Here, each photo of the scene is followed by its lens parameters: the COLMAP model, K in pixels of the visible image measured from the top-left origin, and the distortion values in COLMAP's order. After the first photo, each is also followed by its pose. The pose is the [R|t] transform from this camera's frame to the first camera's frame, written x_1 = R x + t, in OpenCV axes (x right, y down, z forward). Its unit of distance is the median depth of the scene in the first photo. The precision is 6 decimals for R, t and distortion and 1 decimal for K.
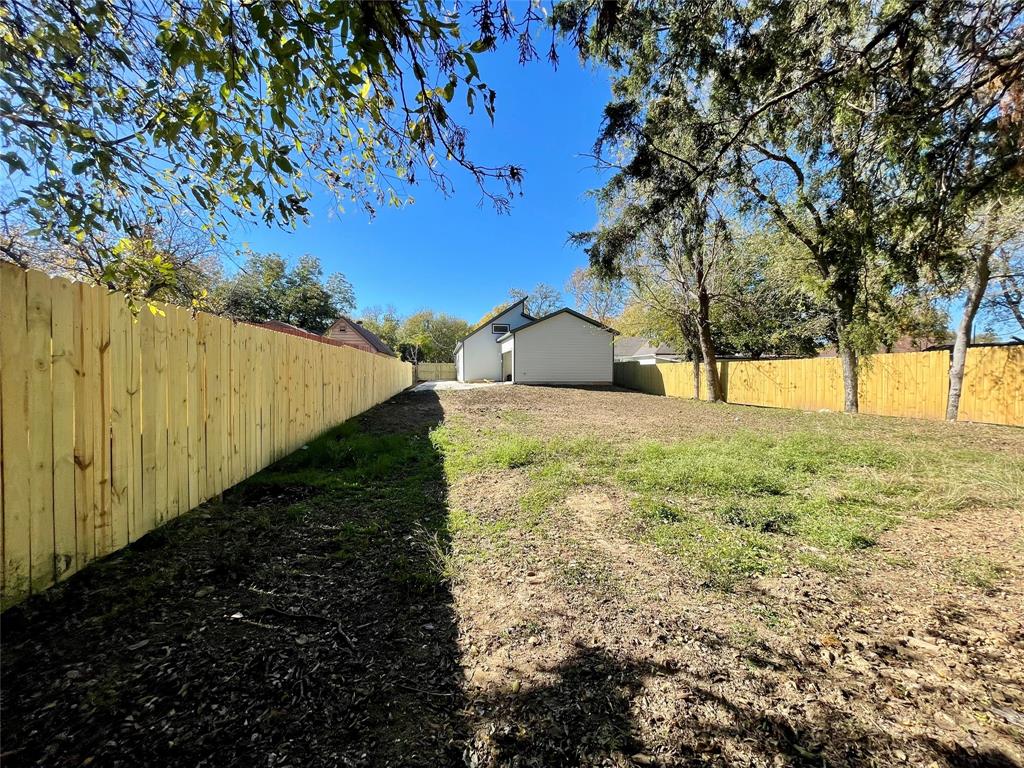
lens RADIAL K [[413.7, 0, 511.8], [0, 413.7, 384.0], [0, 0, 1]] dist [-0.001771, -0.000219]
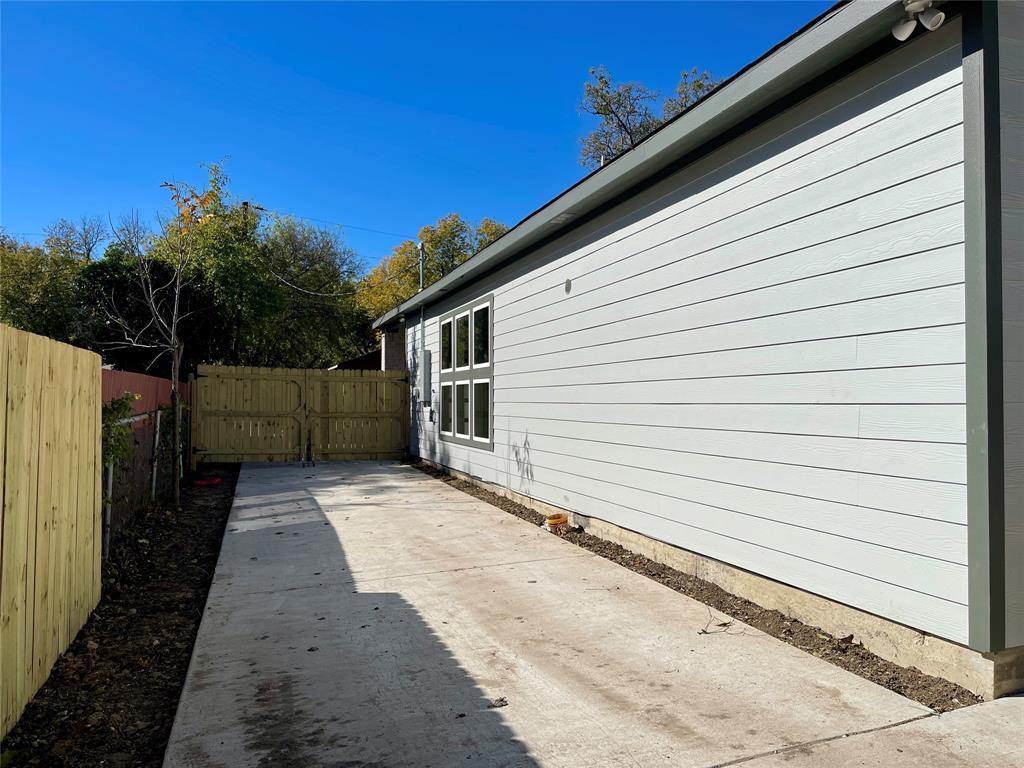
lens RADIAL K [[747.1, 0, 516.9], [0, 747.1, 386.7], [0, 0, 1]] dist [0.036283, -0.040671]
pose [[0.986102, 0.008800, 0.165905, -0.143611], [-0.001843, 0.999114, -0.042040, -0.029447], [-0.166128, 0.041150, 0.985245, 0.660548]]
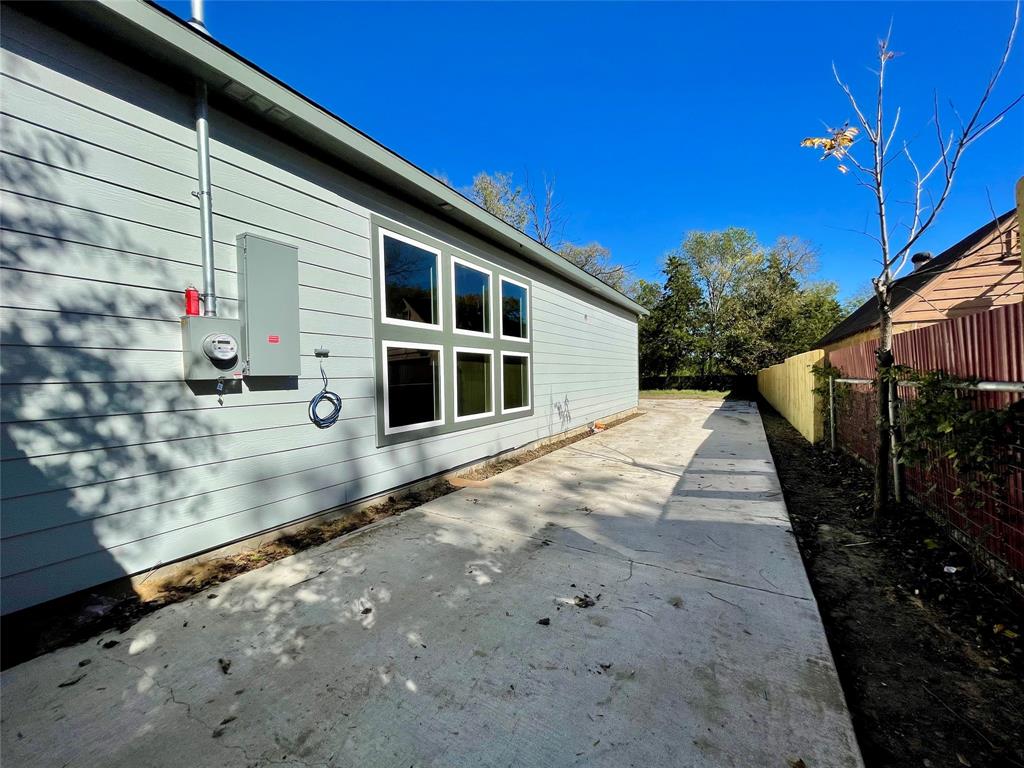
lens RADIAL K [[413.7, 0, 511.1], [0, 413.7, 387.1], [0, 0, 1]] dist [-0.001771, -0.000219]
pose [[-0.771171, -0.000614, 0.636627, -0.199818], [0.034064, 0.998527, 0.042226, -0.035880], [-0.635715, 0.054249, -0.770015, 0.994995]]
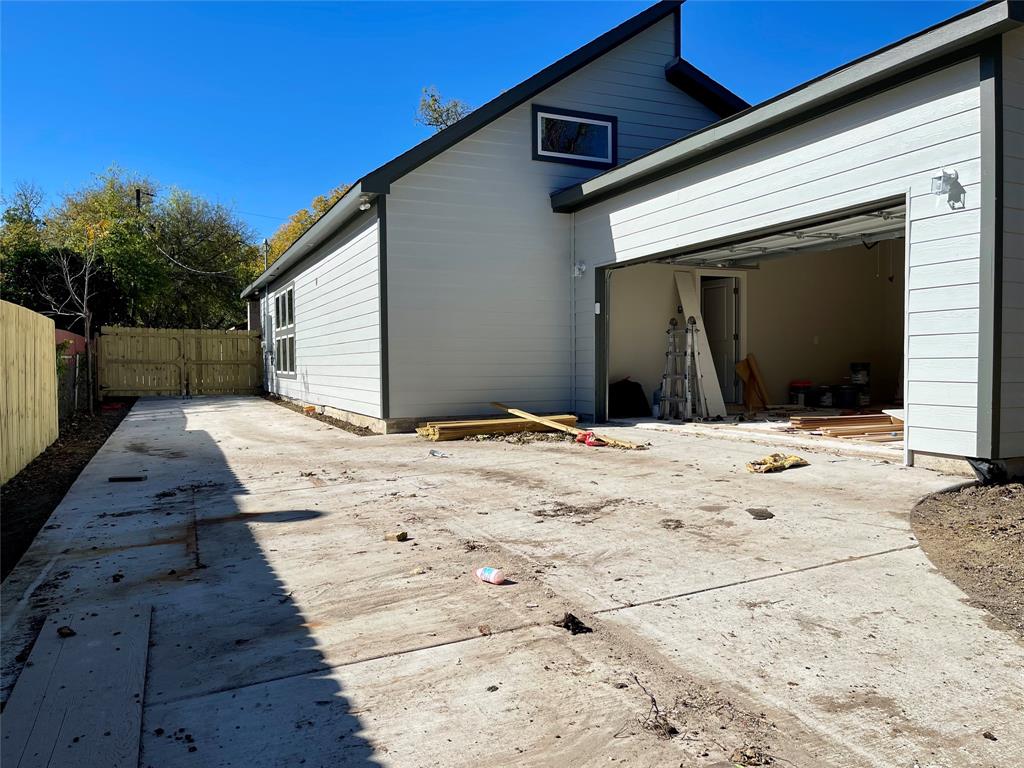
lens RADIAL K [[747.1, 0, 513.1], [0, 747.1, 380.3], [0, 0, 1]] dist [0.036283, -0.040671]
pose [[0.964775, -0.010025, 0.262886, -0.108078], [0.009947, 0.999949, 0.001626, -0.018665], [-0.262889, 0.001046, 0.964826, 0.508617]]
